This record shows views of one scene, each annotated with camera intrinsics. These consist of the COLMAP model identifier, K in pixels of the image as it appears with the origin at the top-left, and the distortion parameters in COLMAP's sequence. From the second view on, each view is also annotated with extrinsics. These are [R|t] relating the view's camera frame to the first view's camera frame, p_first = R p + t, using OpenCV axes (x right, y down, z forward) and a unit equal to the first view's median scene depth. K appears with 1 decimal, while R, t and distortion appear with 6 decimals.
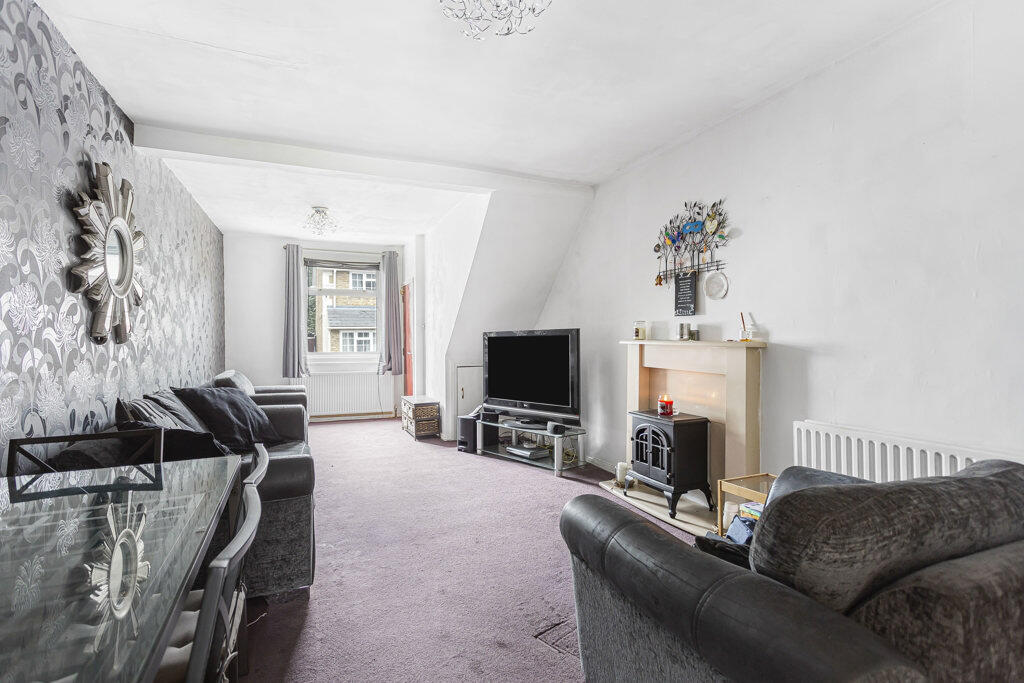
lens RADIAL K [[499.9, 0, 512.0], [0, 499.9, 341.5], [0, 0, 1]] dist [-0.000167, 0.000222]
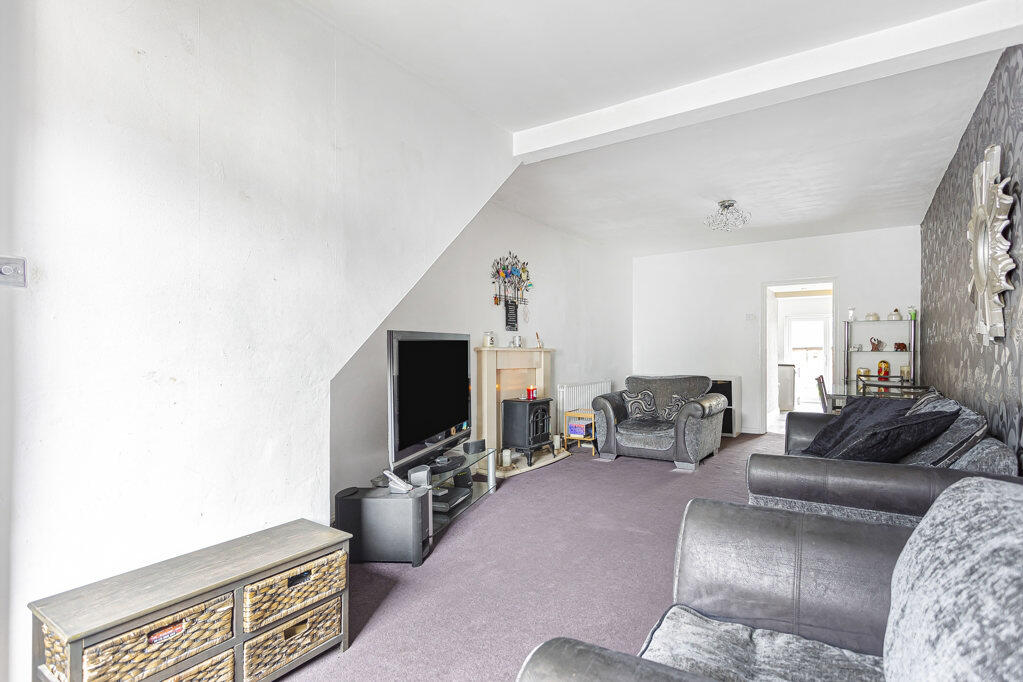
lens RADIAL K [[504.6, 0, 512.7], [0, 504.6, 355.0], [0, 0, 1]] dist [0.000402, 0.000252]
pose [[-0.551043, -0.001338, 0.834476, -0.858705], [0.009368, 0.999926, 0.007789, 0.006516], [-0.834424, 0.012109, -0.550989, 1.789076]]
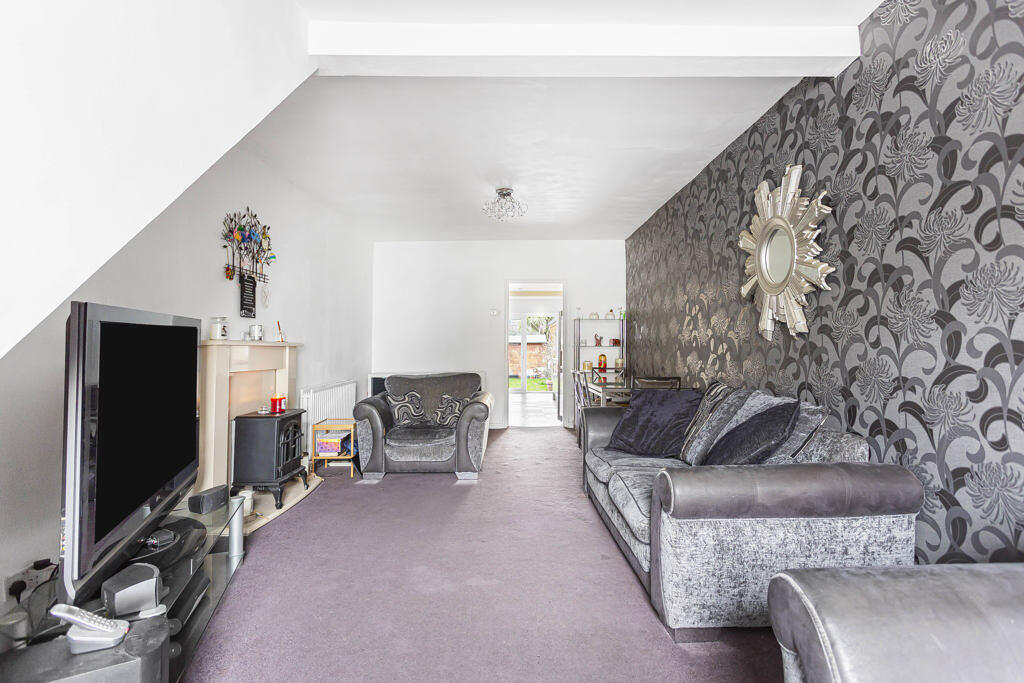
lens RADIAL K [[504.4, 0, 510.9], [0, 504.4, 324.0], [0, 0, 1]] dist [0.000442, 0.001180]
pose [[-0.924799, 0.022794, 0.379773, -0.537781], [0.008442, 0.999187, -0.039416, 0.006595], [-0.380363, -0.033246, -0.924240, 1.740128]]
